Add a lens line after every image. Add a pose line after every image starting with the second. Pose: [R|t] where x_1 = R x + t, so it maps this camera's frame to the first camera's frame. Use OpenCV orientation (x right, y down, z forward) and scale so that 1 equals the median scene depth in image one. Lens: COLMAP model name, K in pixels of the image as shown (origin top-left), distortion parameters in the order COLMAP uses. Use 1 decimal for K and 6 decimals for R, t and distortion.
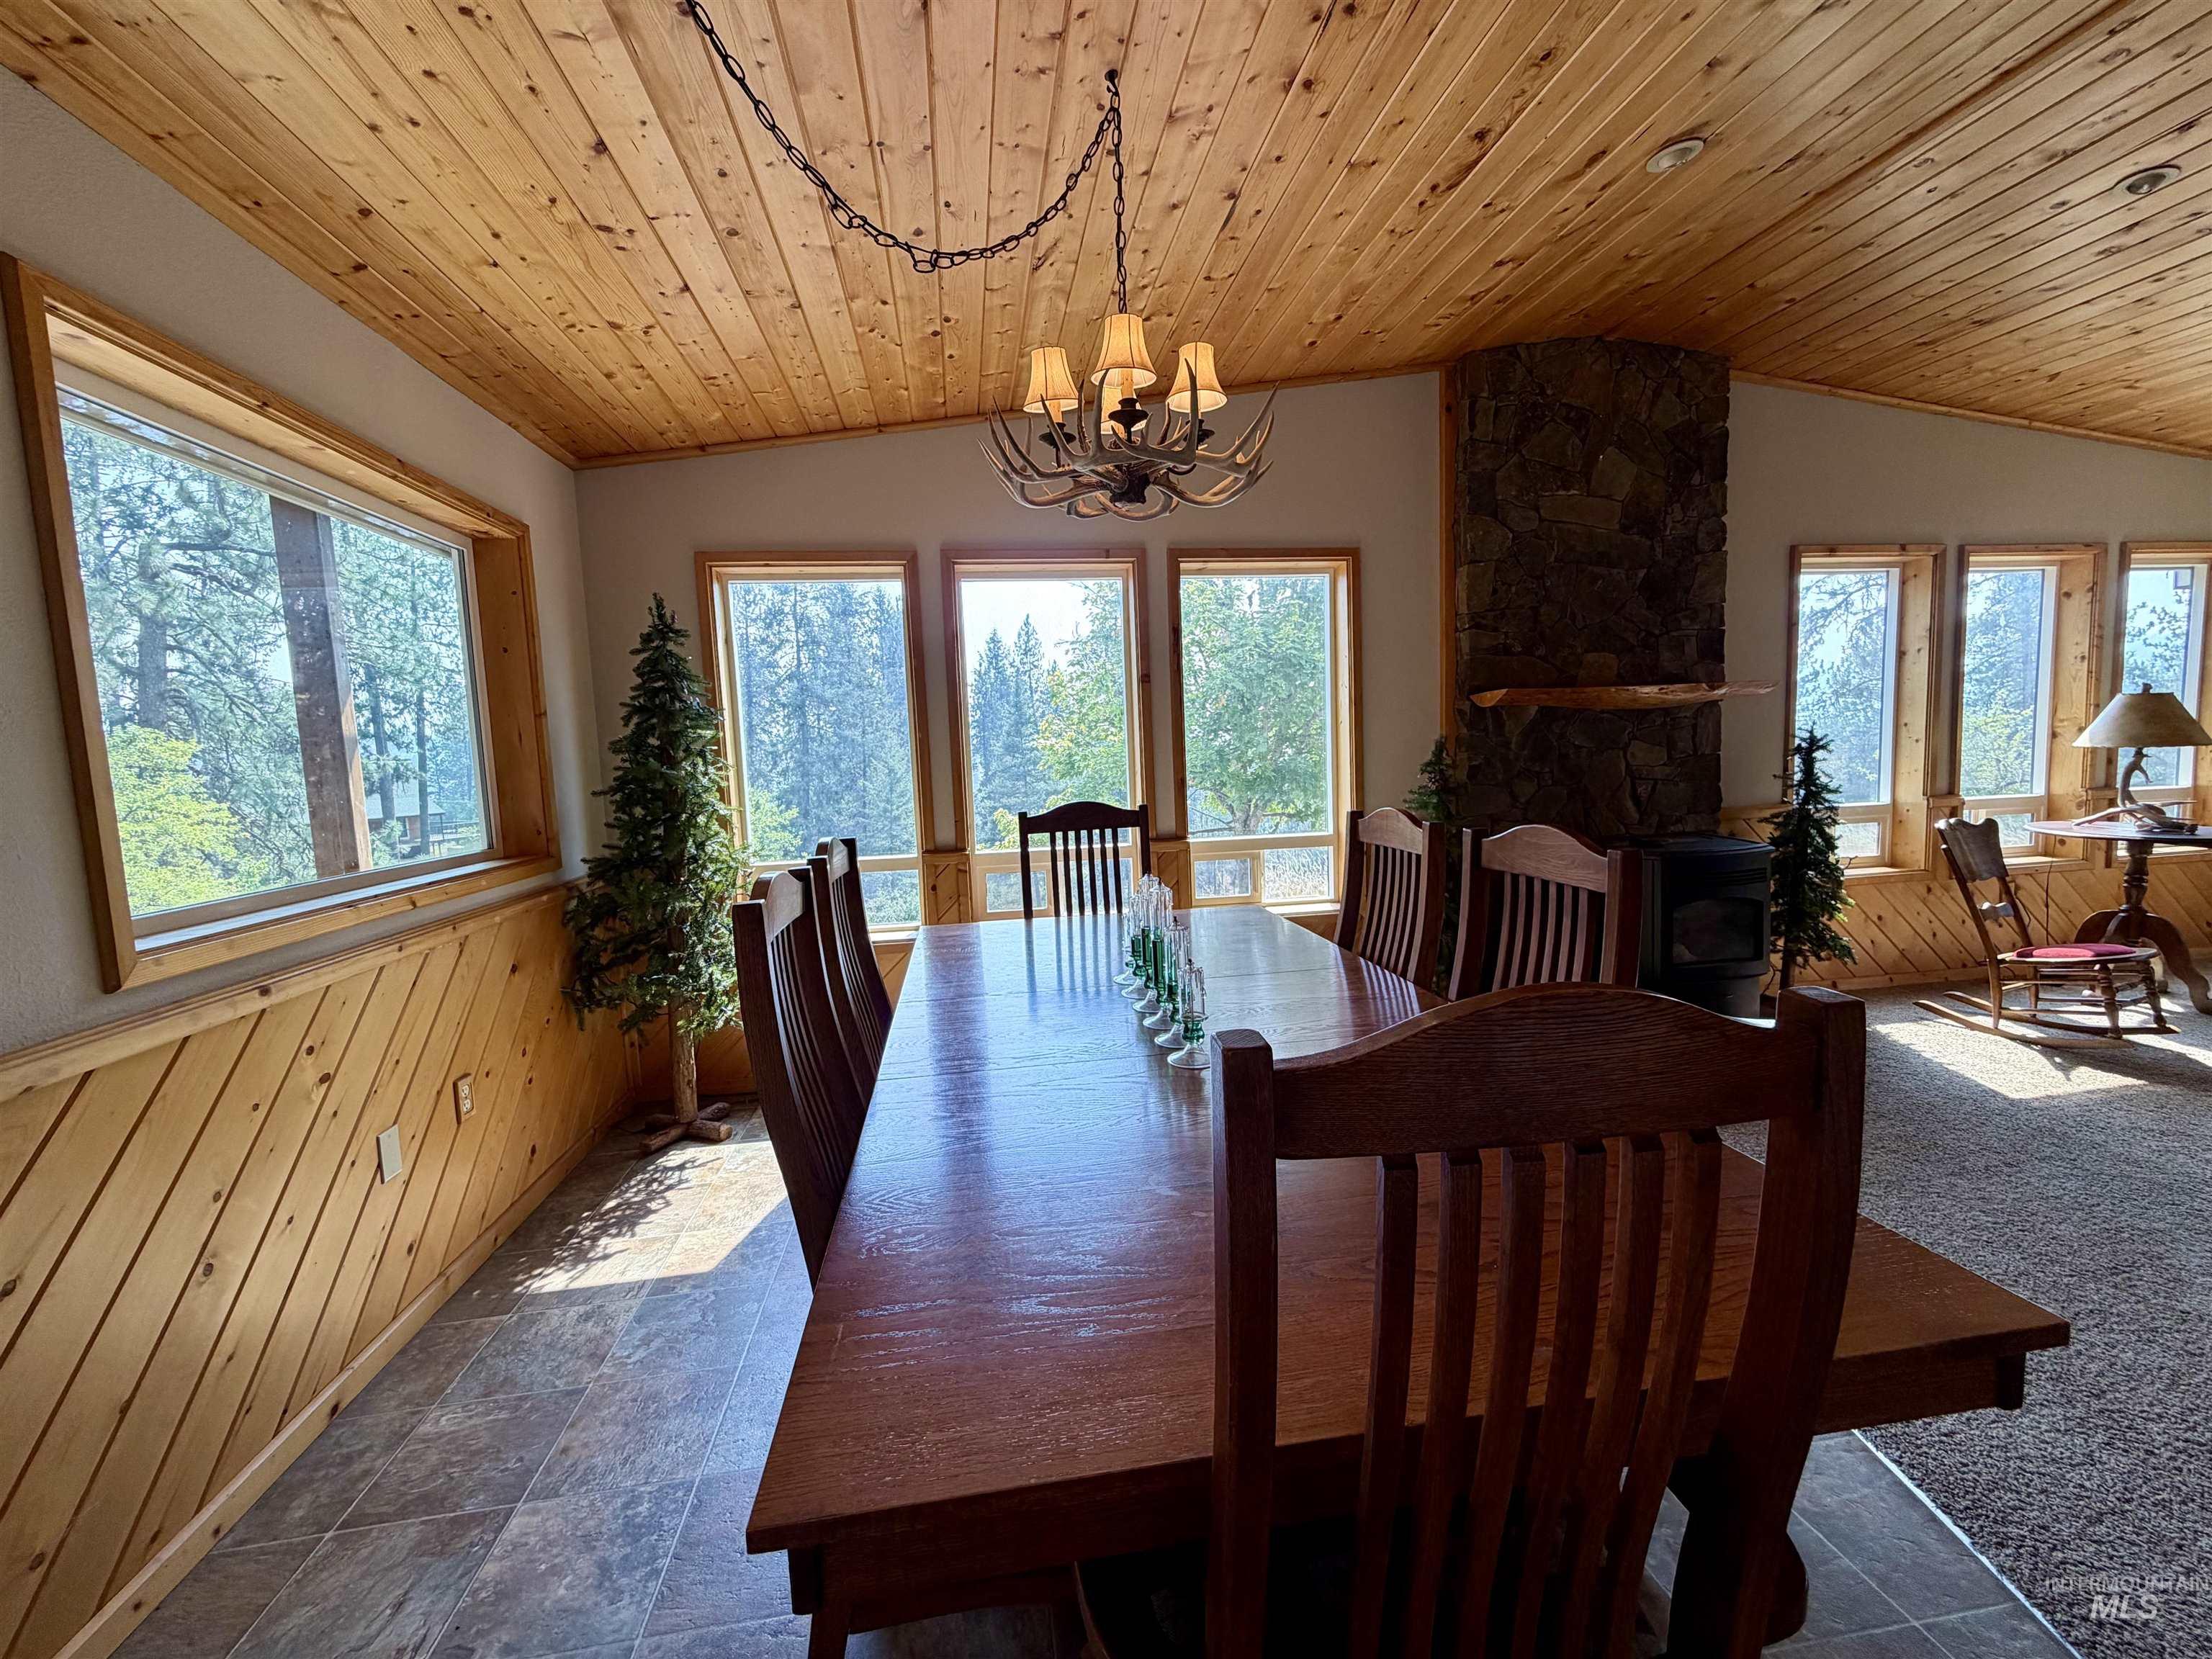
lens RADIAL K [[883.1, 0, 1102.4], [0, 883.1, 829.0], [0, 0, 1]] dist [0.003191, -0.000136]
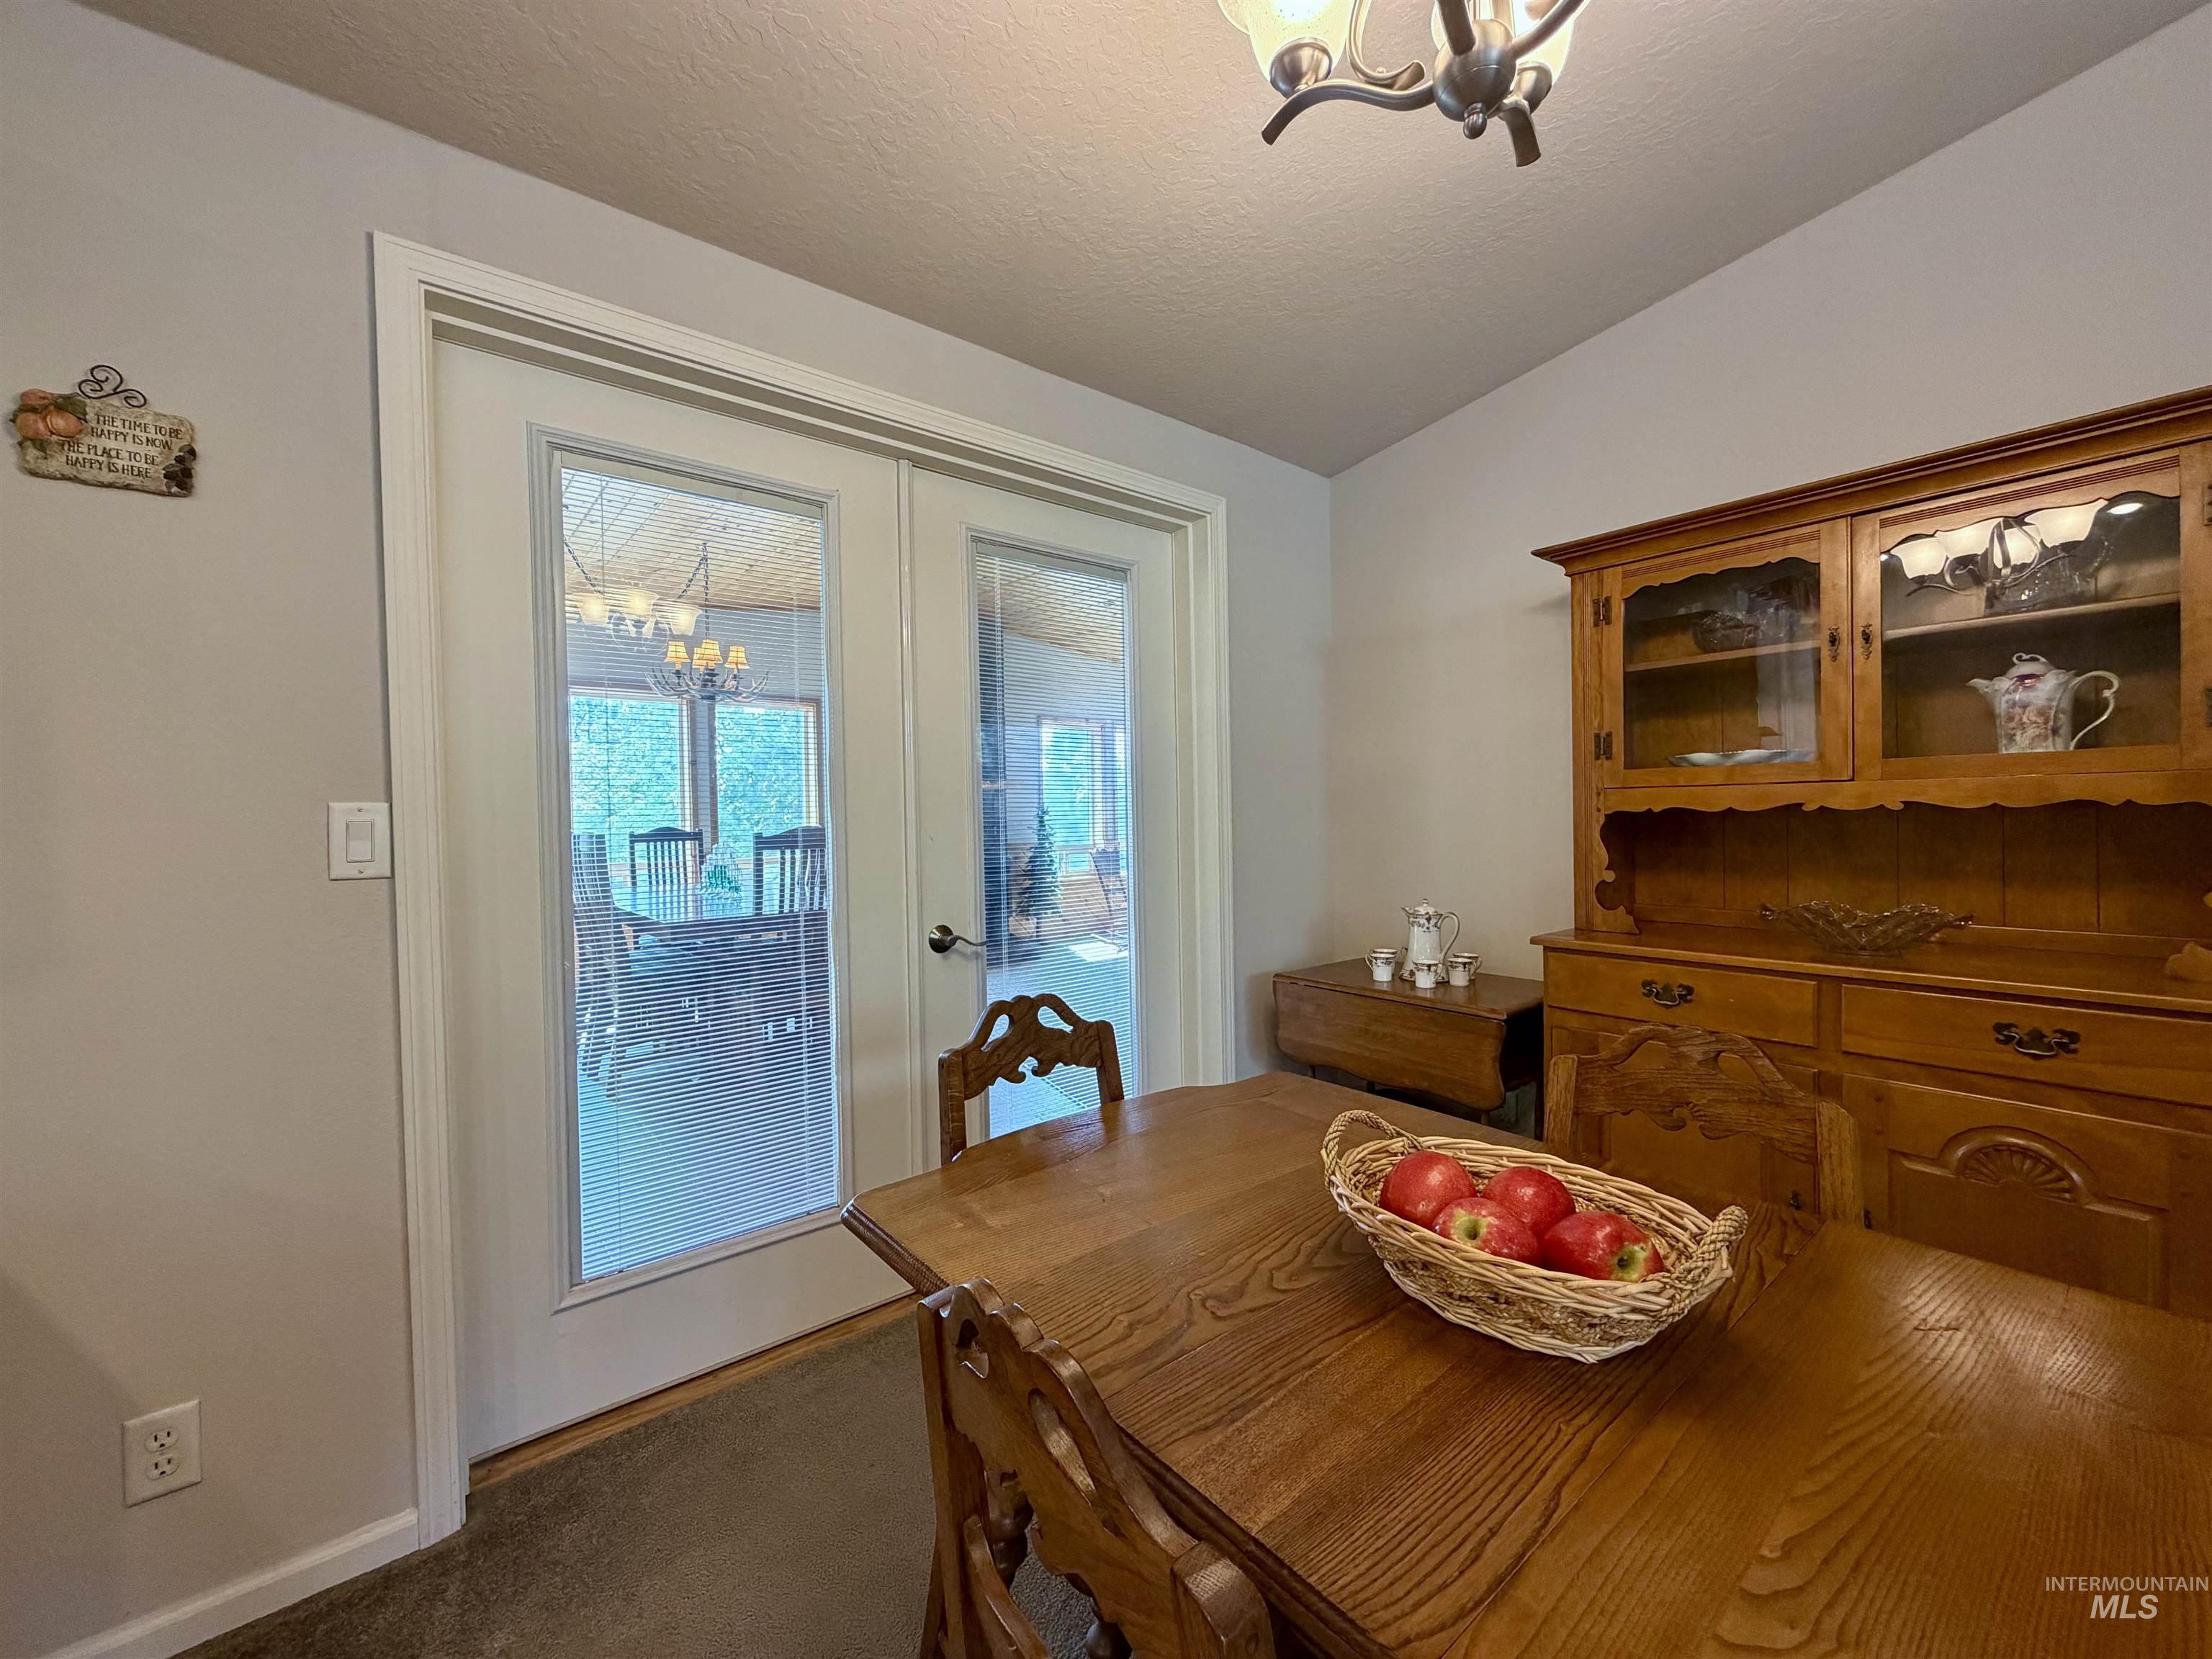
lens RADIAL K [[883.2, 0, 1096.0], [0, 883.2, 827.6], [0, 0, 1]] dist [0.000037, 0.000112]
pose [[0.860169, 0.018325, 0.509679, -0.146779], [0.027031, 0.996312, -0.081440, 0.113472], [-0.509292, 0.083829, 0.856501, -0.842721]]
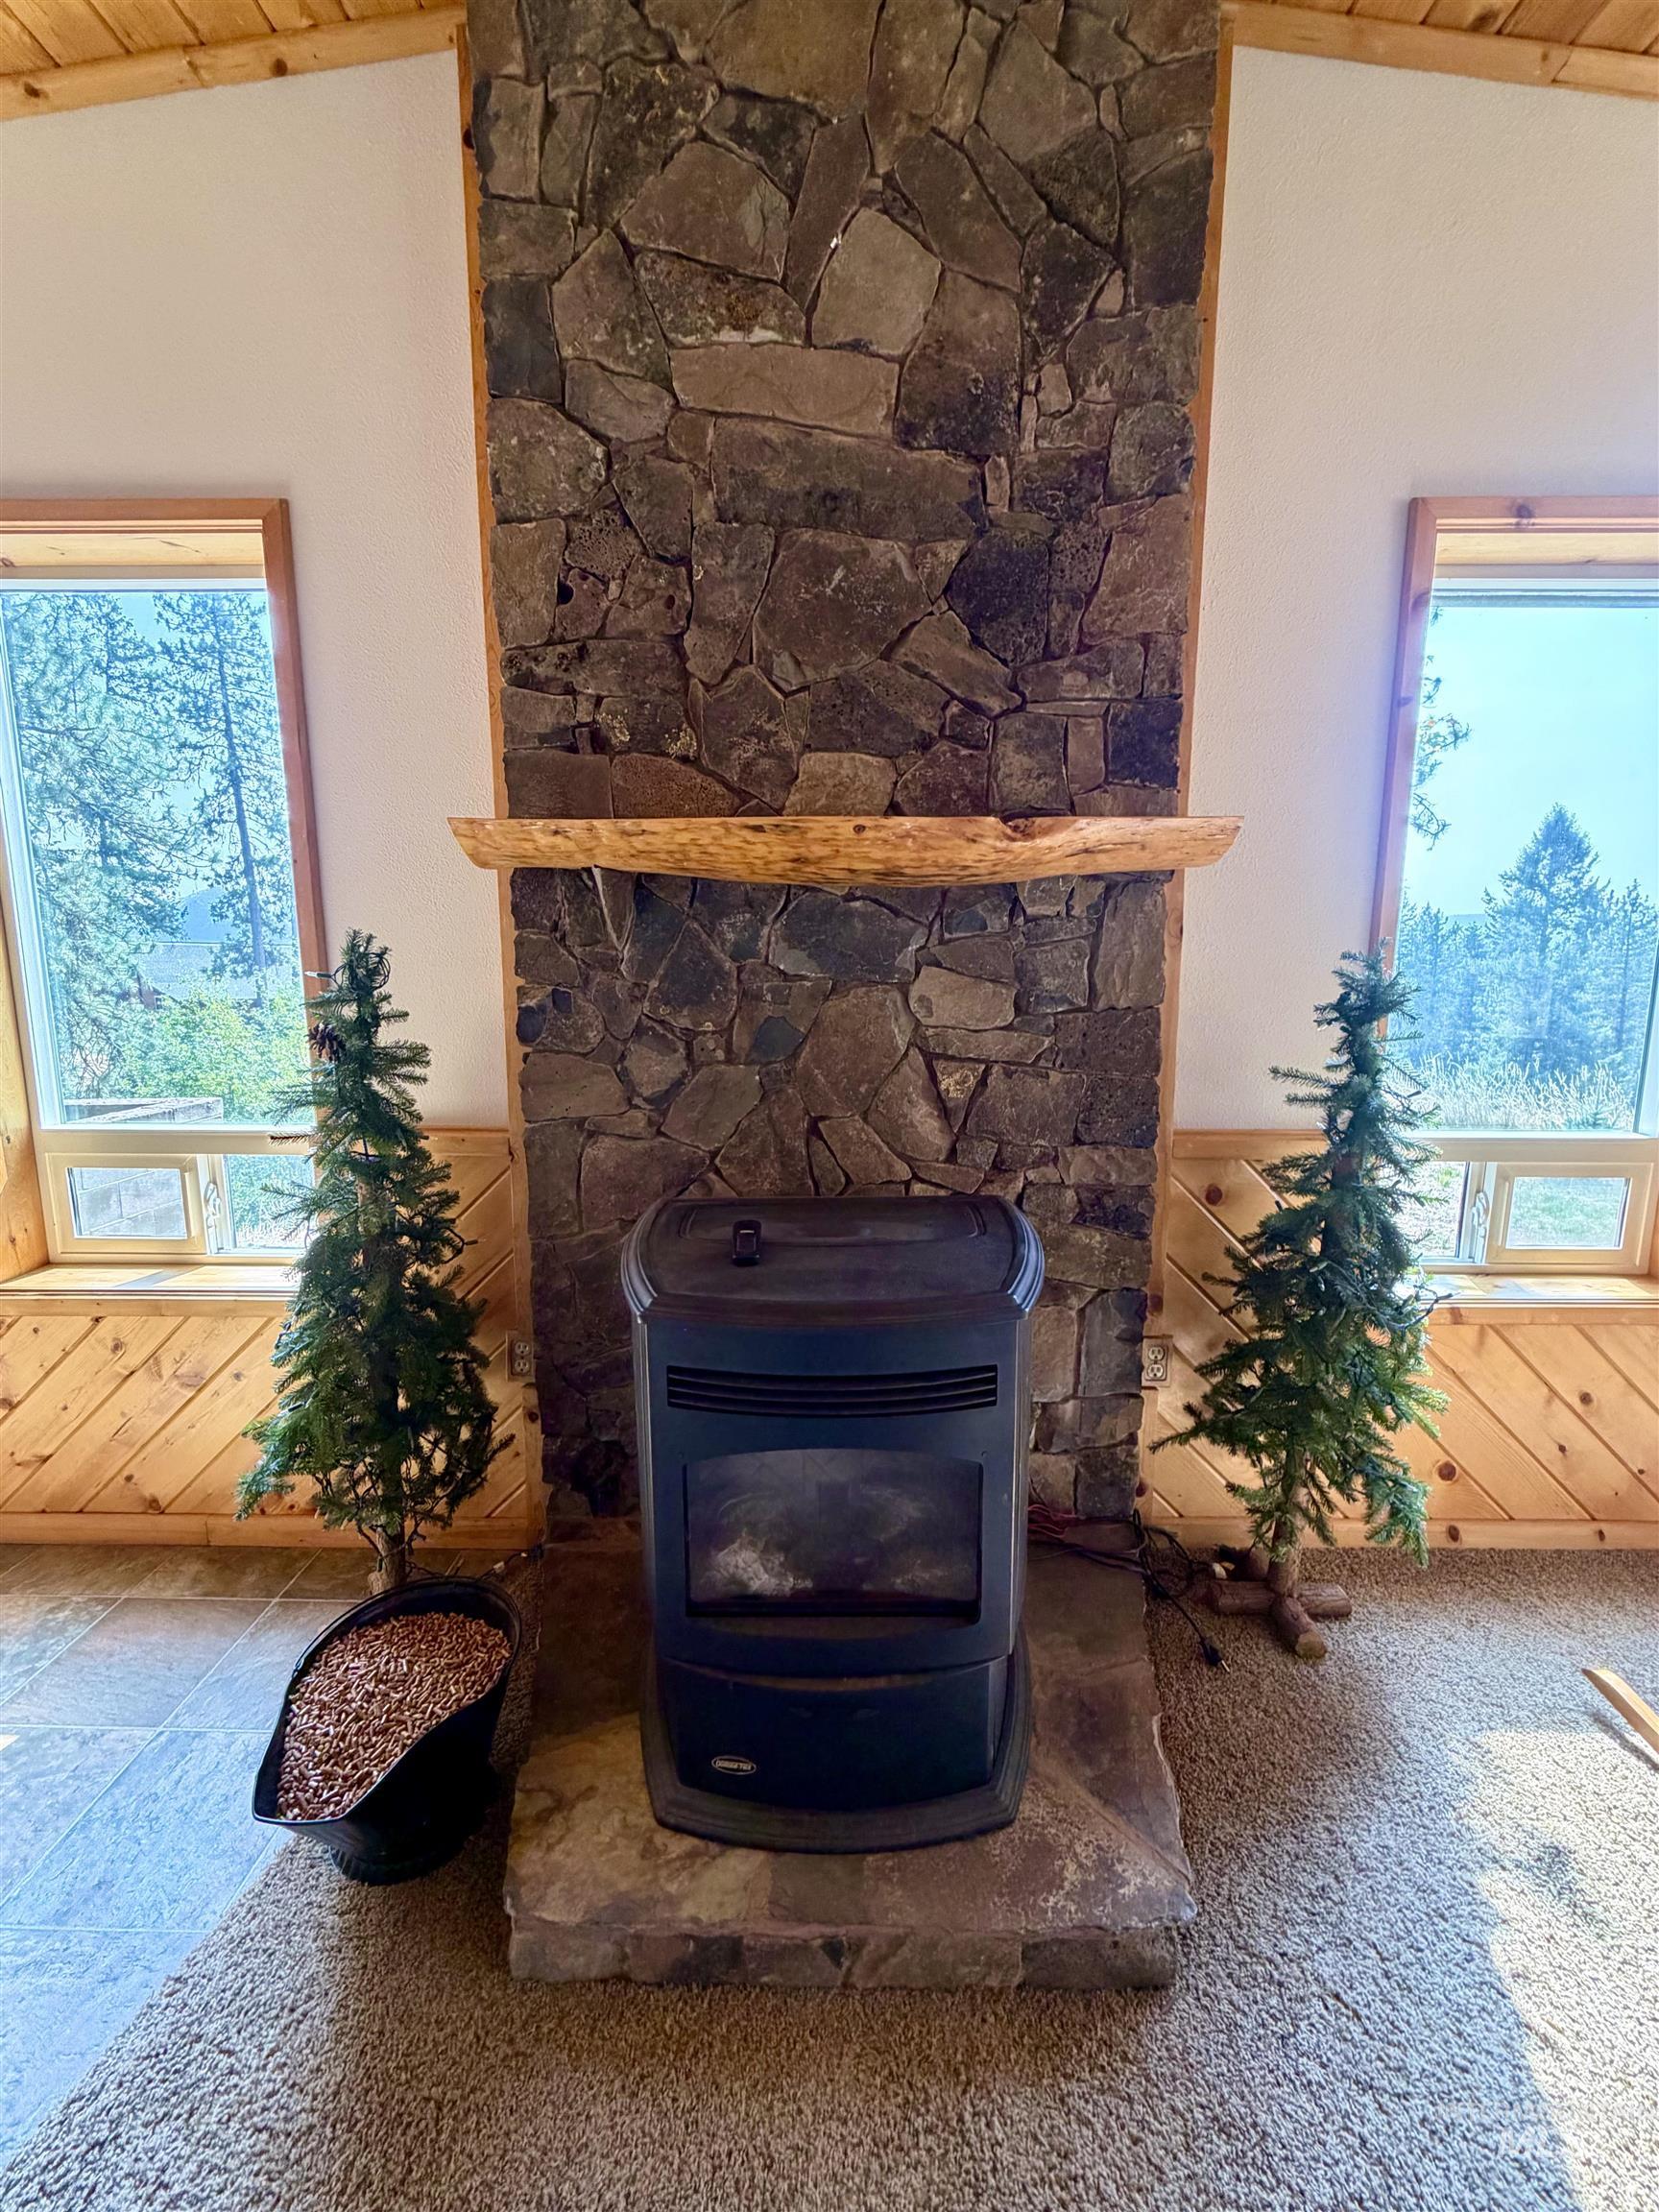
lens RADIAL K [[883.2, 0, 826.2], [0, 883.2, 1096.5], [0, 0, 1]] dist [0.000037, 0.000112]
pose [[0.986108, 0.065304, -0.152732, 0.637977], [-0.055385, 0.996125, 0.068326, -0.066119], [0.156602, -0.058918, 0.985903, 0.584830]]
